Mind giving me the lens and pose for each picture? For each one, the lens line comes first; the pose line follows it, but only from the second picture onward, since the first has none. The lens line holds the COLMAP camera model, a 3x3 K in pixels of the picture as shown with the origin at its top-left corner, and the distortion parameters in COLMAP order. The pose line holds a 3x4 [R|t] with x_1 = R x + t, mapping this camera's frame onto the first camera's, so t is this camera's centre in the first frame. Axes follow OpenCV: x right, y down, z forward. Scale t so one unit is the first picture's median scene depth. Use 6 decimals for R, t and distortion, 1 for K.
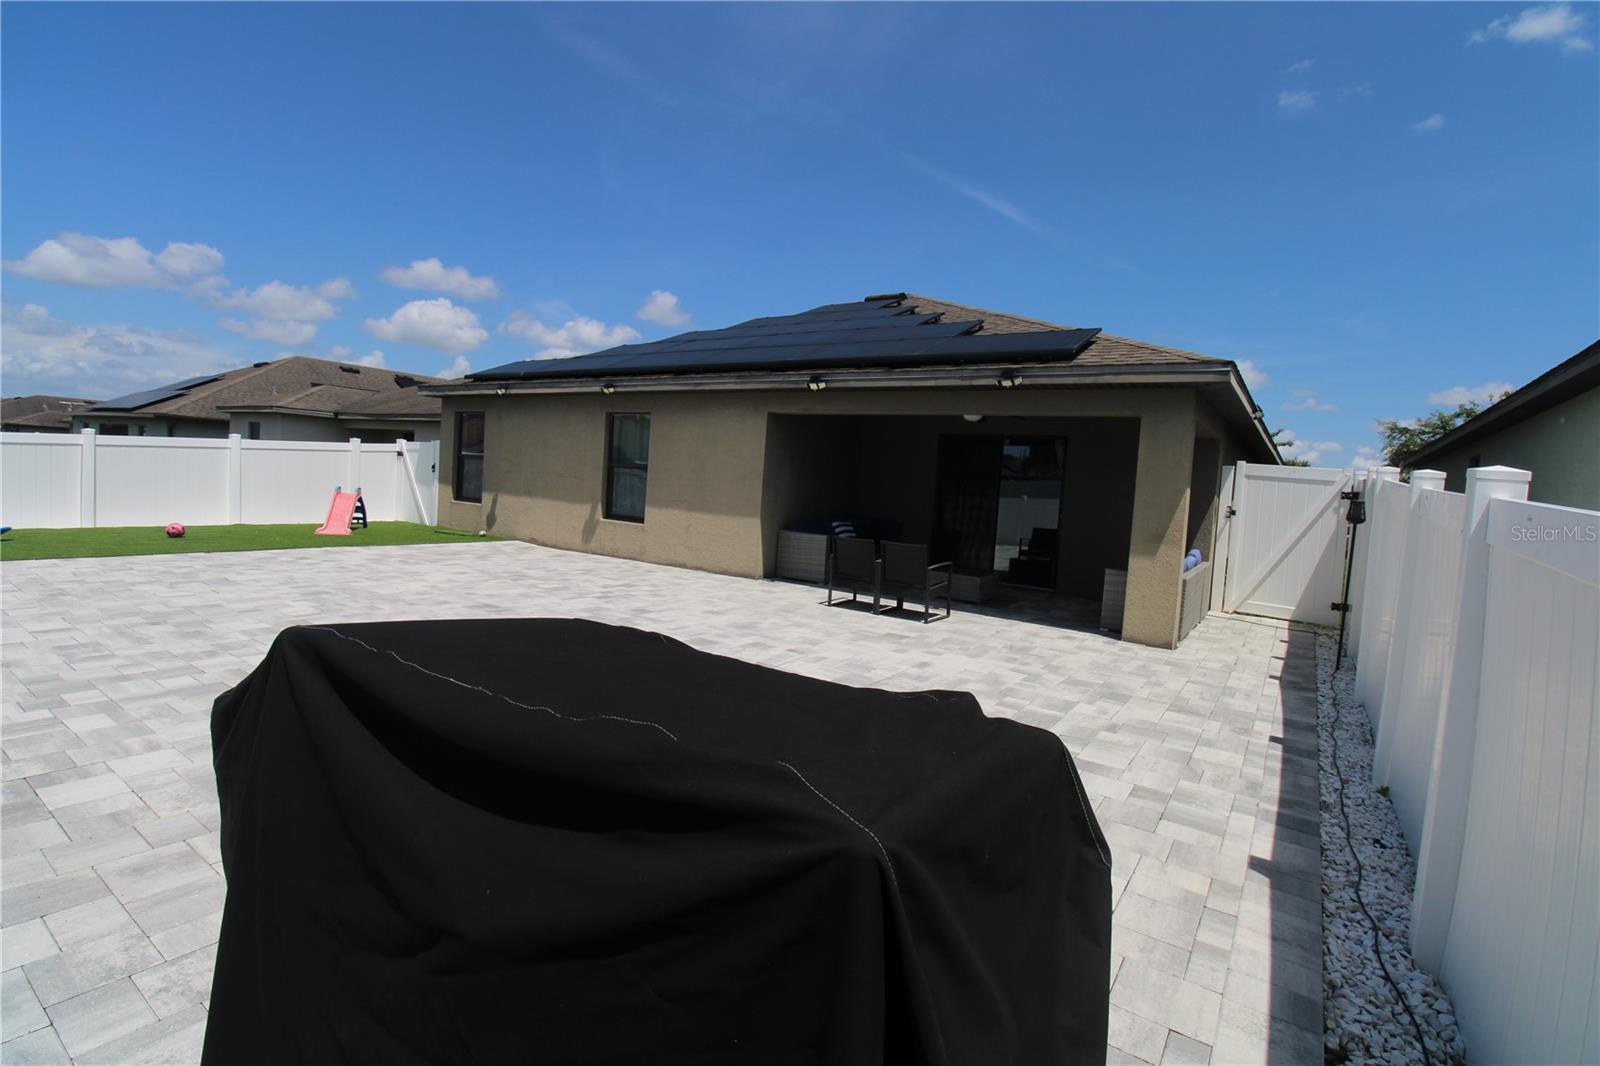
lens RADIAL K [[740.5, 0, 813.0], [0, 740.5, 517.7], [0, 0, 1]] dist [-0.001440, -0.012220]
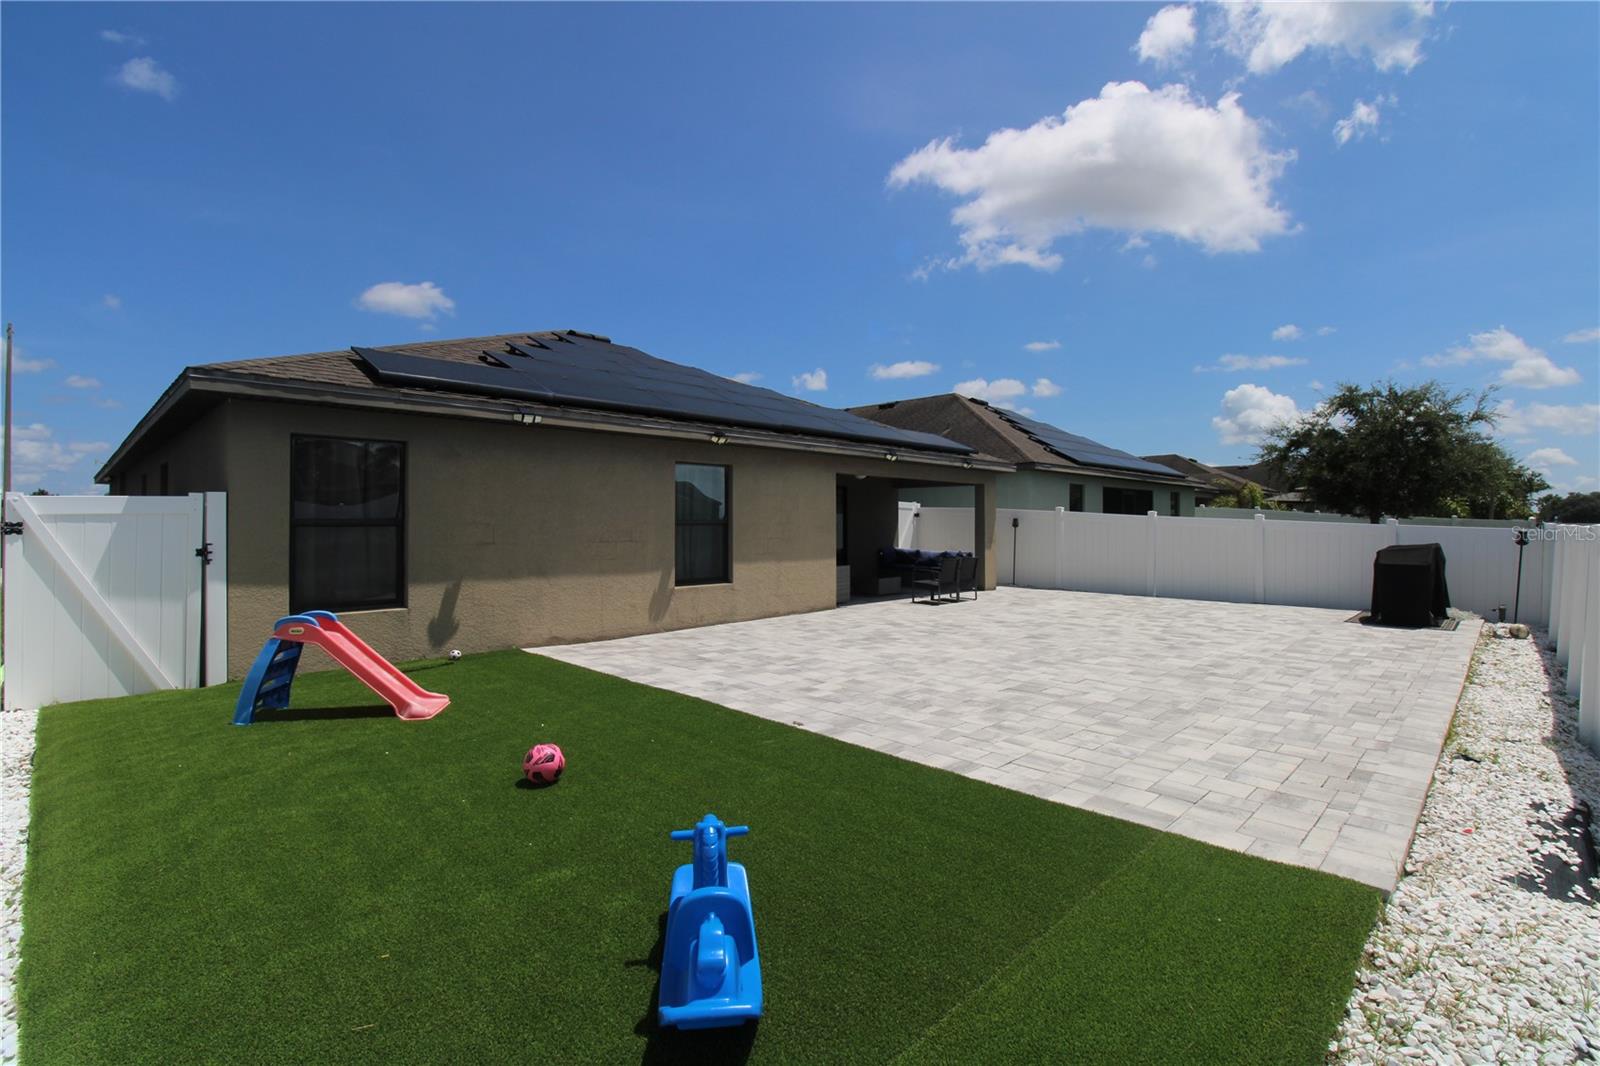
lens RADIAL K [[740.5, 0, 813.0], [0, 740.5, 517.7], [0, 0, 1]] dist [-0.001440, -0.012220]
pose [[0.186058, -0.051493, 0.981188, -1.070206], [0.071431, 0.996692, 0.038762, -0.097641], [-0.979939, 0.062875, 0.189121, 0.676834]]
